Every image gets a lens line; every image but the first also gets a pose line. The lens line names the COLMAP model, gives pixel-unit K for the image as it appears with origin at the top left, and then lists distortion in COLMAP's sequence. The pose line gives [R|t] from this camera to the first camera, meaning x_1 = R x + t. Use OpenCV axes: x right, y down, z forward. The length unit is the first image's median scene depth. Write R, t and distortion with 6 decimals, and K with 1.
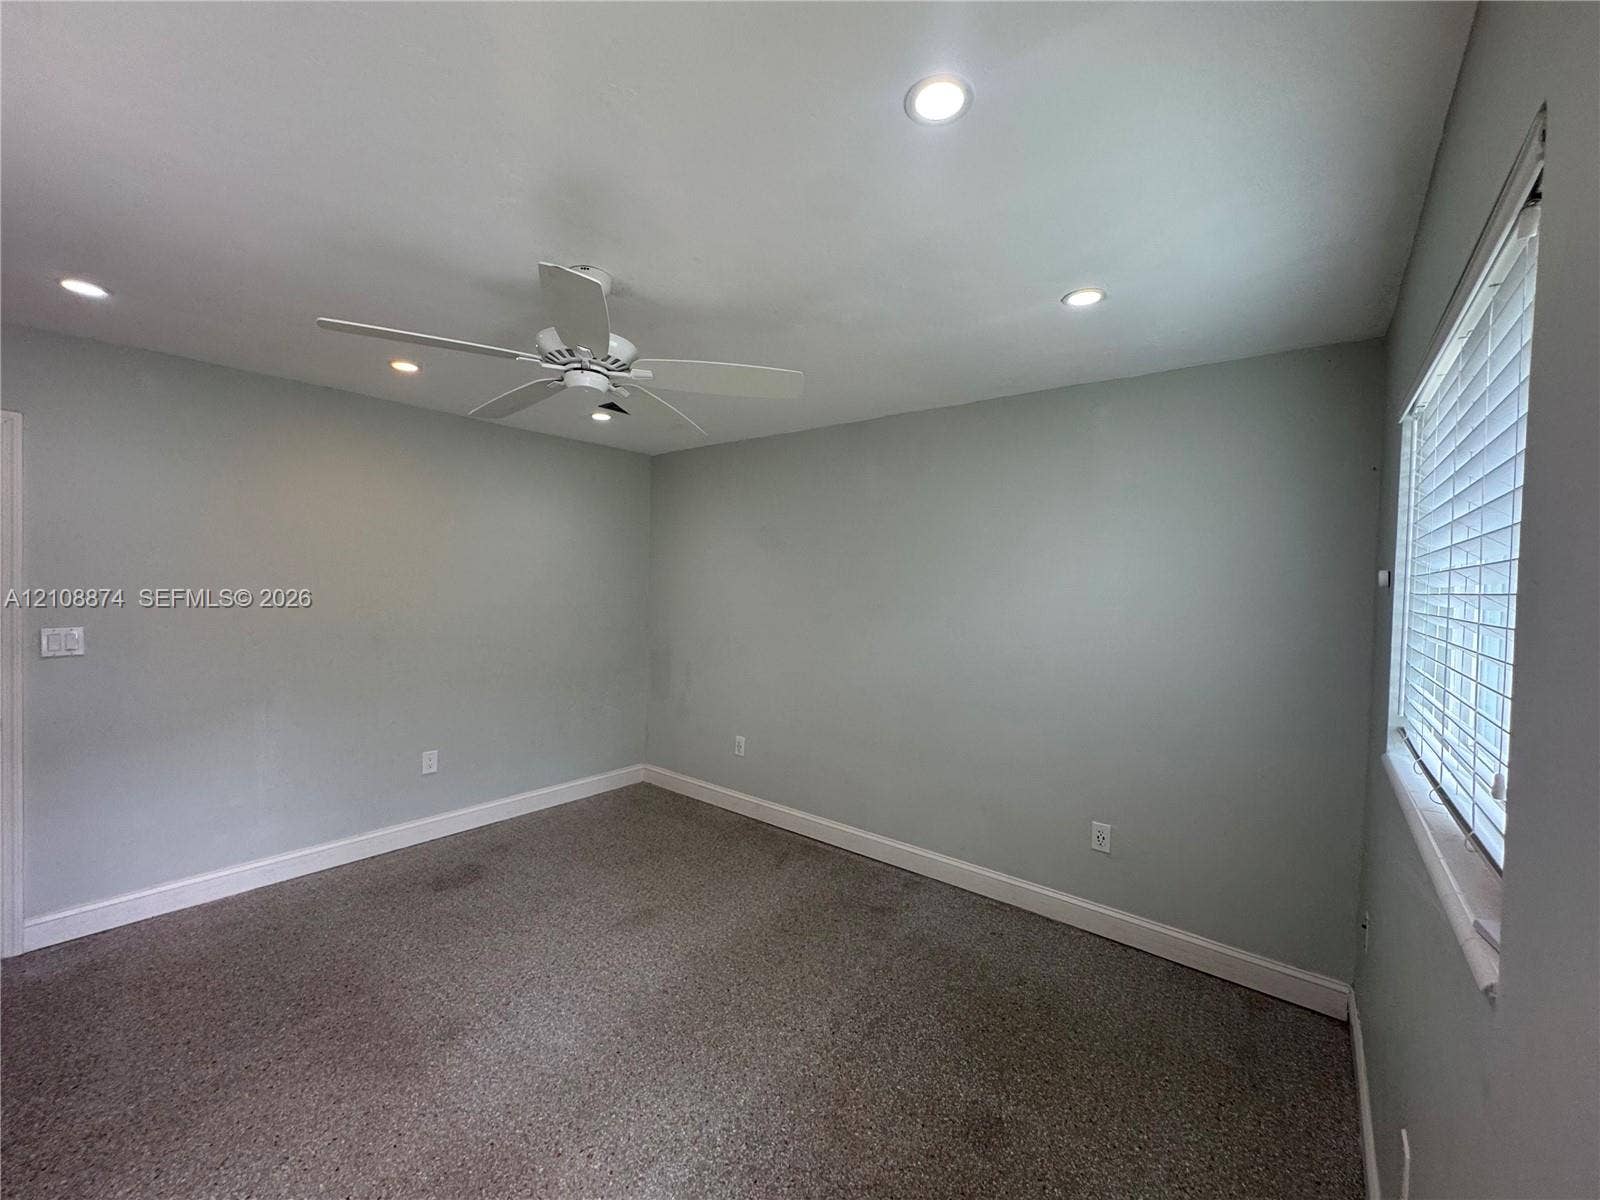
lens RADIAL K [[642.7, 0, 800.2], [0, 642.7, 603.7], [0, 0, 1]] dist [-0.004237, 0.001221]
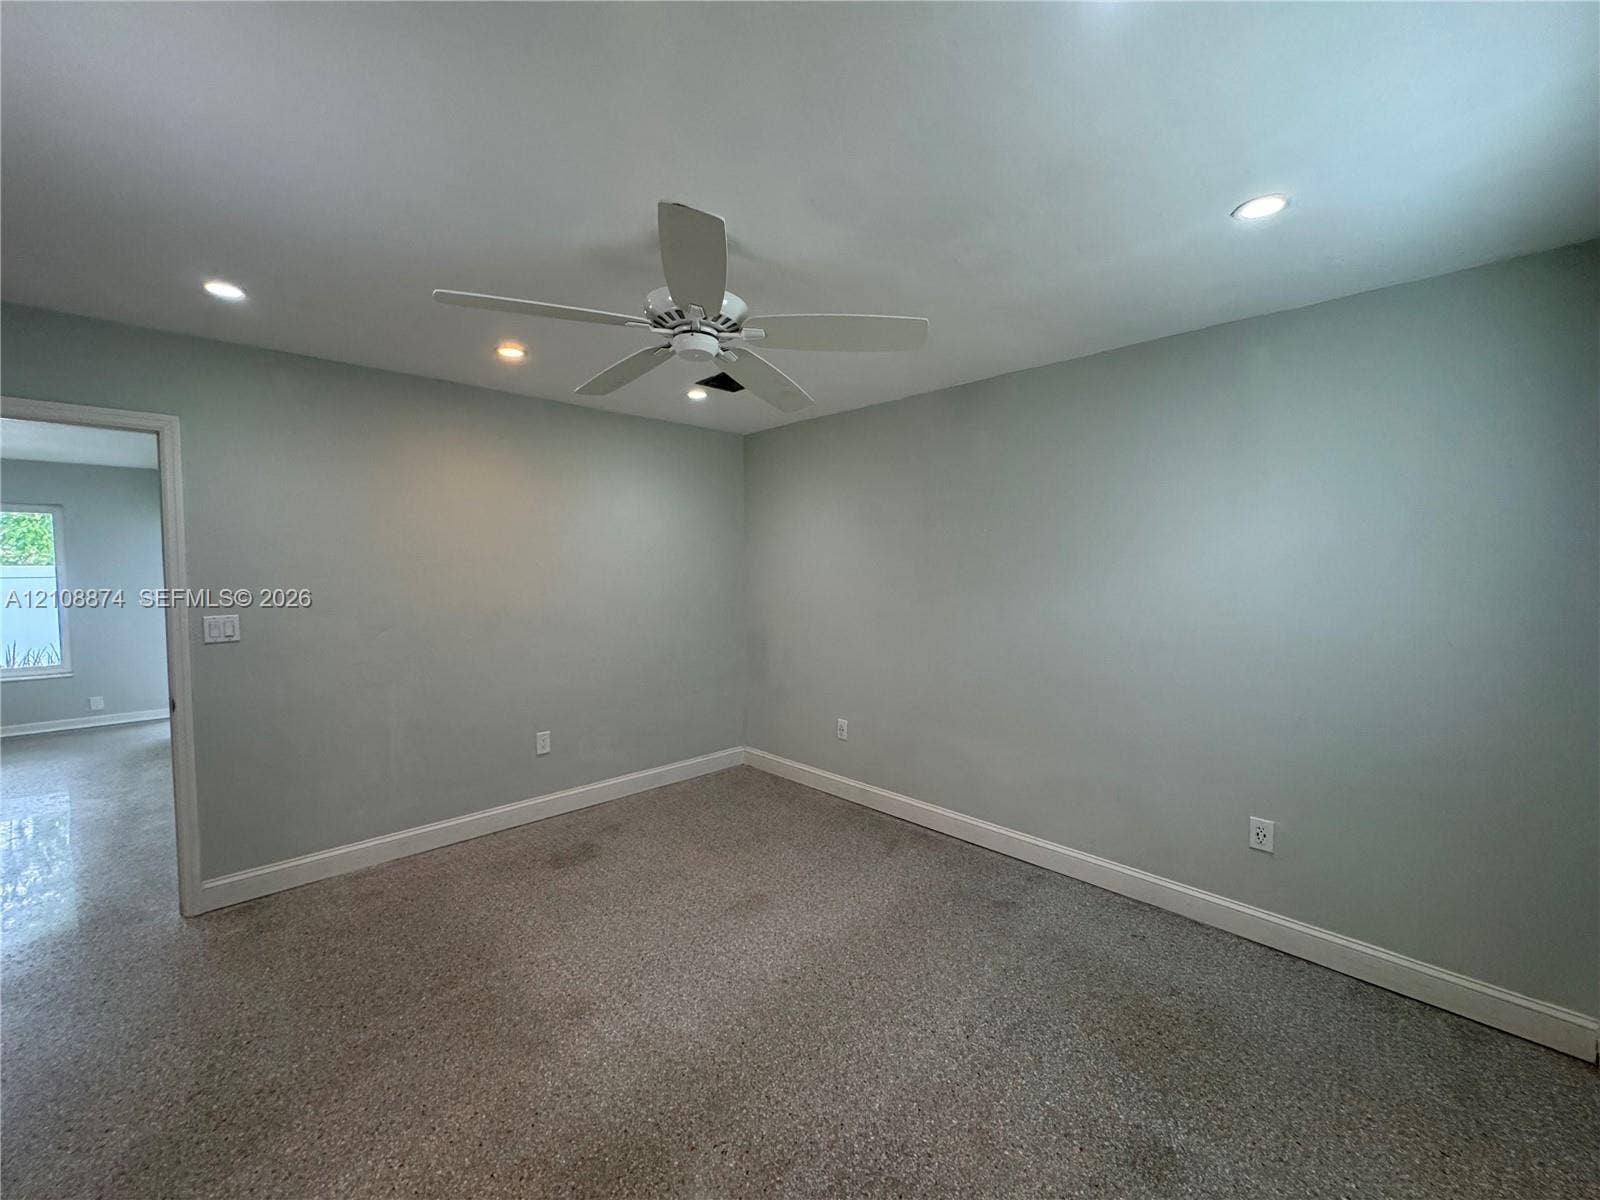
lens RADIAL K [[642.7, 0, 801.1], [0, 642.7, 604.3], [0, 0, 1]] dist [-0.004237, 0.001221]
pose [[0.992145, -0.016855, -0.123952, -0.061779], [0.020082, 0.999490, 0.024830, 0.013755], [0.123471, -0.027125, 0.991977, 0.063371]]
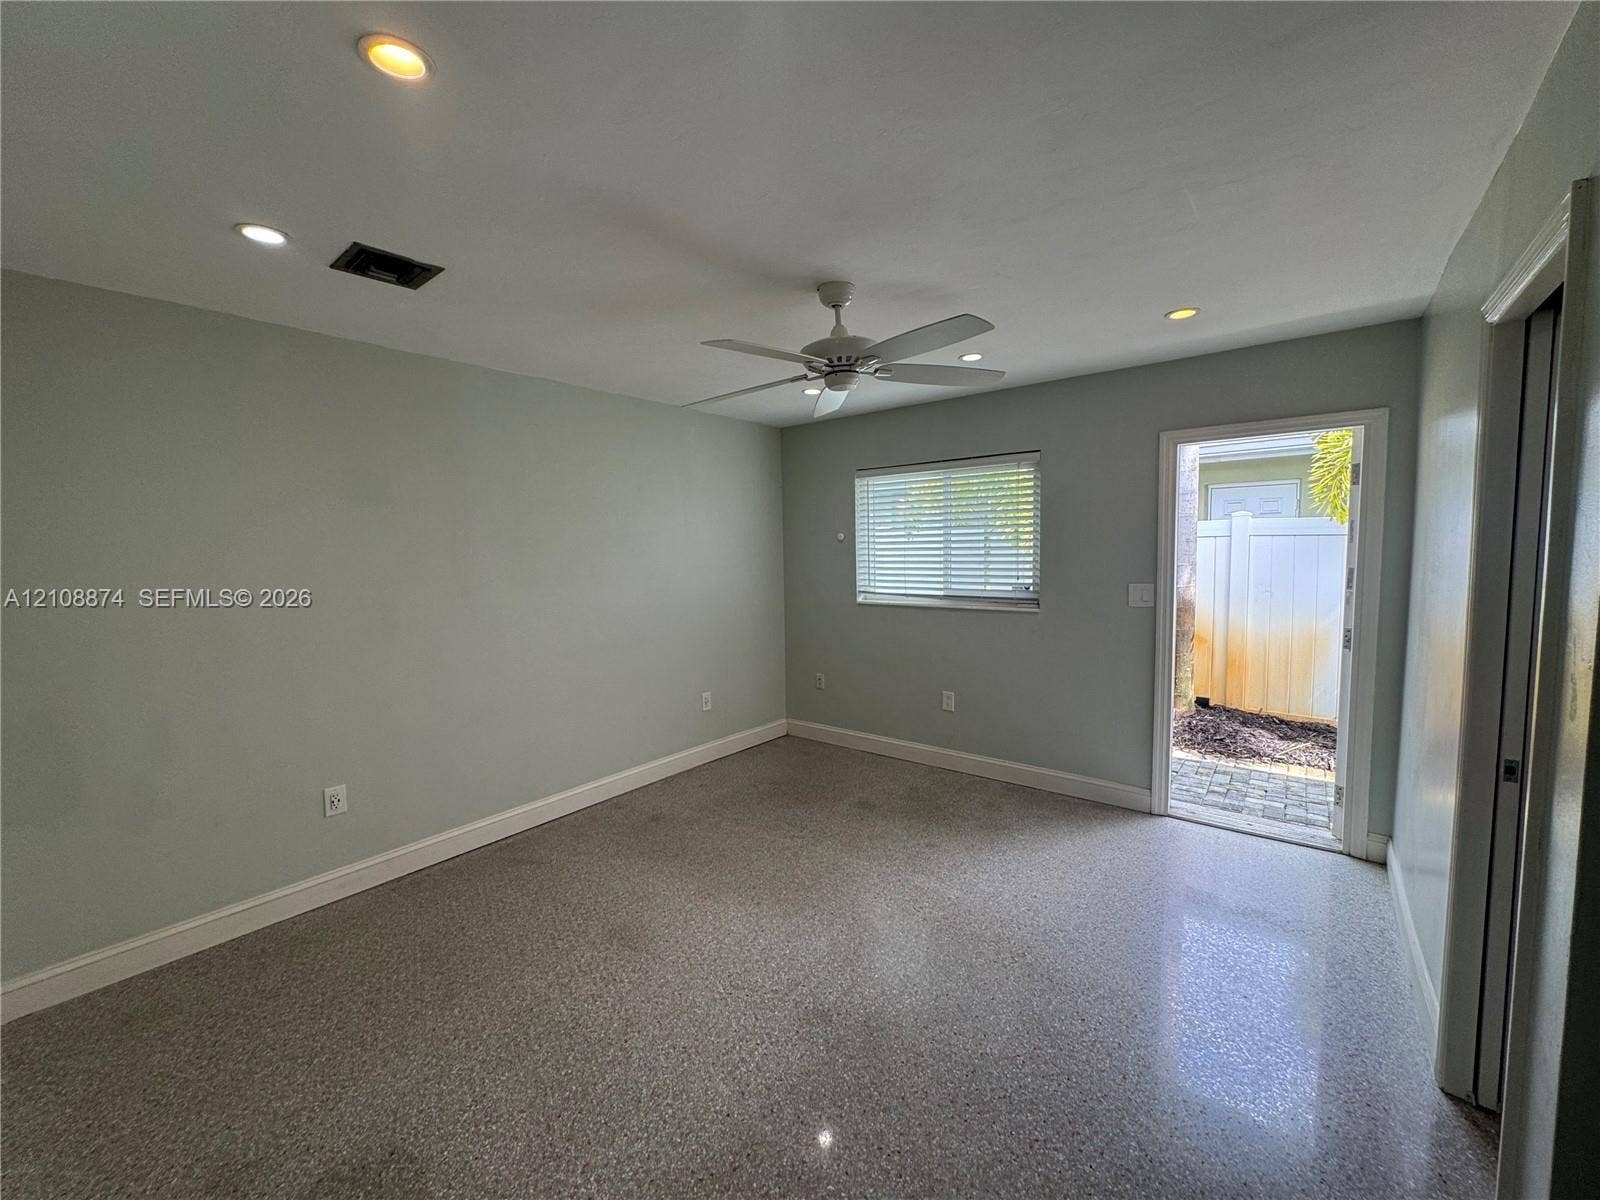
lens RADIAL K [[642.7, 0, 794.6], [0, 642.7, 595.7], [0, 0, 1]] dist [-0.004237, 0.001221]
pose [[0.003420, -0.102180, 0.994760, -1.410715], [0.054598, 0.993301, 0.101843, -0.062411], [-0.998503, 0.053964, 0.008976, 0.971241]]
